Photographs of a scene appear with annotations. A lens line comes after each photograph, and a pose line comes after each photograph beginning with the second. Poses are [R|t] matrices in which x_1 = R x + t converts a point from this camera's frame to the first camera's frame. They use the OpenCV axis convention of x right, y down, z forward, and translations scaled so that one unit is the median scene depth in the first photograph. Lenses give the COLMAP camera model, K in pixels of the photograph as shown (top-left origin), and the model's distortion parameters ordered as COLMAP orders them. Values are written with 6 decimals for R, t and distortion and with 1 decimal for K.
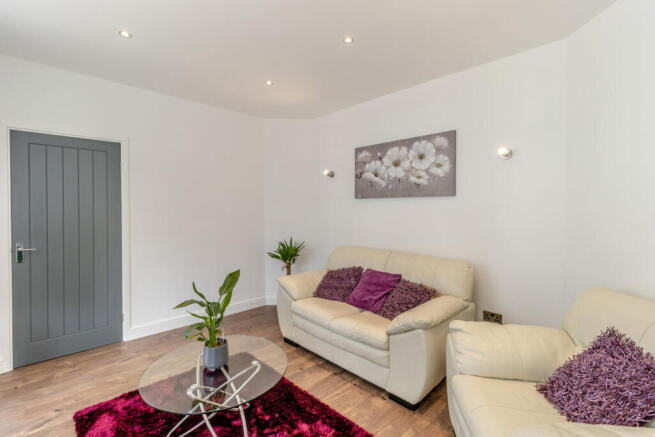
lens RADIAL K [[306.4, 0, 329.4], [0, 306.4, 217.5], [0, 0, 1]] dist [0.000747, -0.000303]
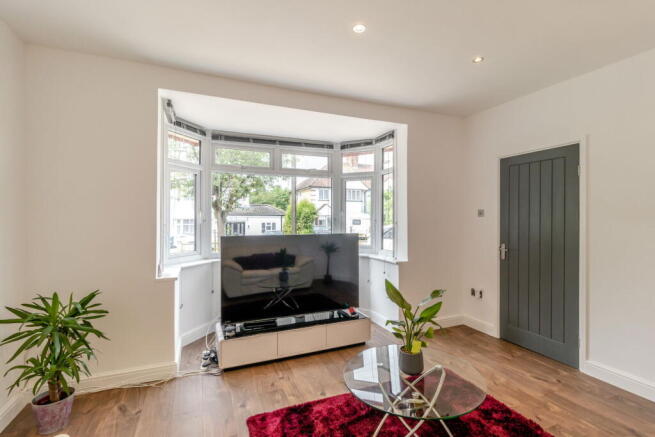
lens RADIAL K [[306.4, 0, 329.4], [0, 306.4, 217.5], [0, 0, 1]] dist [0.000747, -0.000303]
pose [[-0.391786, -0.007561, -0.920025, 0.454560], [-0.025000, 0.999684, 0.002431, -0.015256], [0.919717, 0.023953, -0.391851, 0.760241]]
